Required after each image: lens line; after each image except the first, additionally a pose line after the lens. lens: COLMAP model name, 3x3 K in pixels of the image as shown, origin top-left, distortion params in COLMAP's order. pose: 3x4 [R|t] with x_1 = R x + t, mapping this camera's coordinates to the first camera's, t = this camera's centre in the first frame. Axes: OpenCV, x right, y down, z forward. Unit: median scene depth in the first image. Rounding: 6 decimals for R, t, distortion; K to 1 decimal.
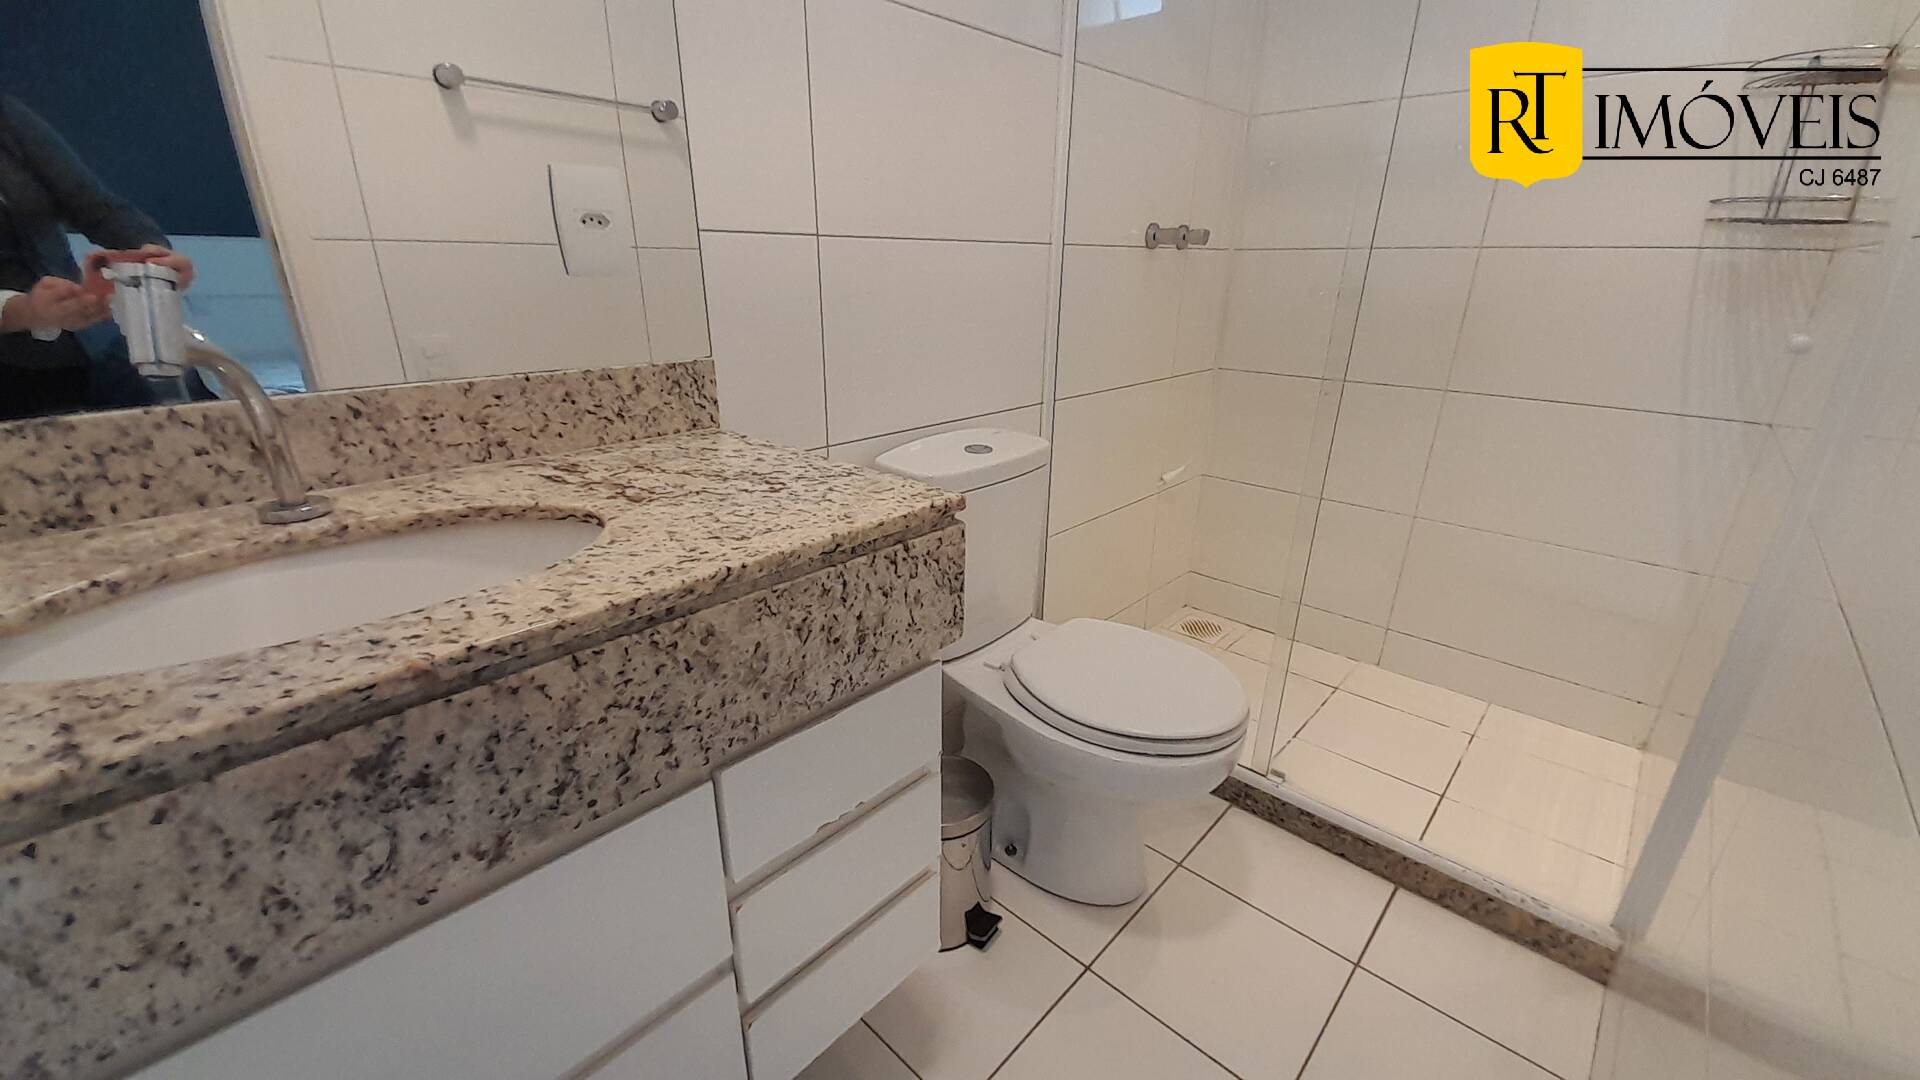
lens RADIAL K [[755.6, 0, 959.6], [0, 755.6, 552.8], [0, 0, 1]] dist [0.014185, -0.002876]
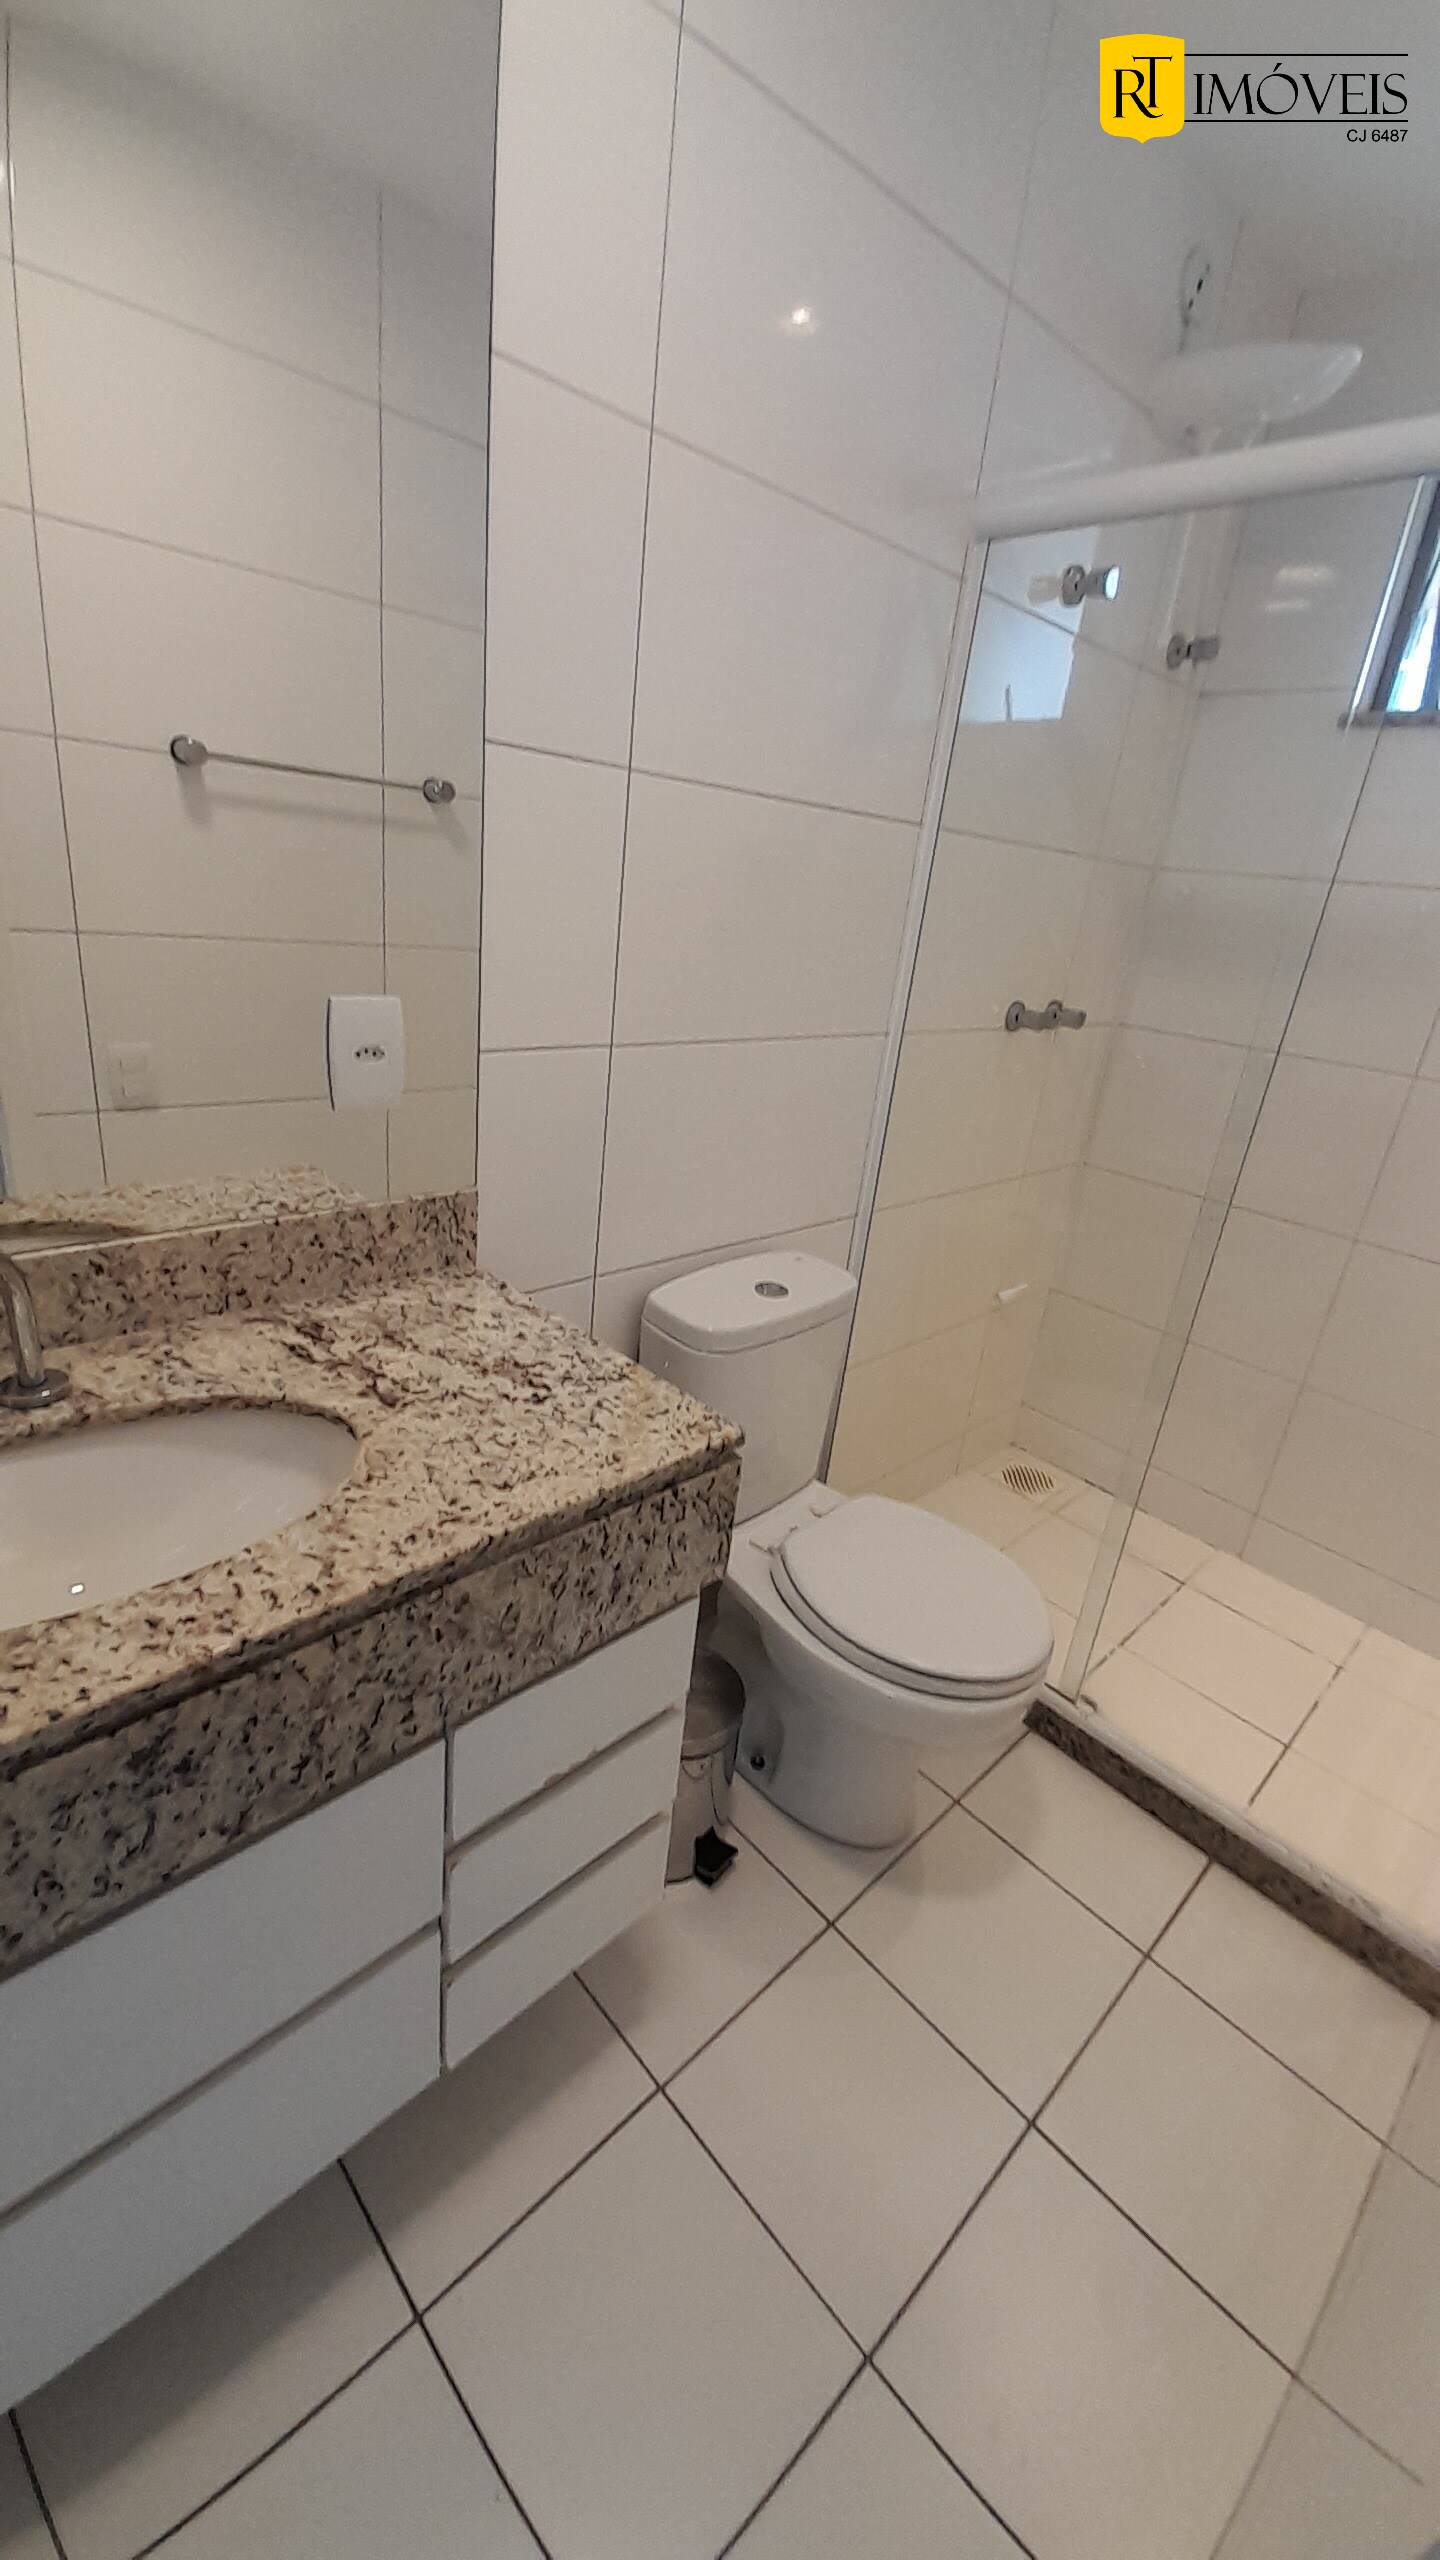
lens RADIAL K [[1007.5, 0, 727.8], [0, 1007.5, 1270.0], [0, 0, 1]] dist [0.014185, -0.002876]
pose [[0.993905, 0.109549, -0.012316, -0.017804], [-0.109483, 0.993971, 0.005863, -0.235479], [0.012884, -0.004479, 0.999907, -0.183865]]
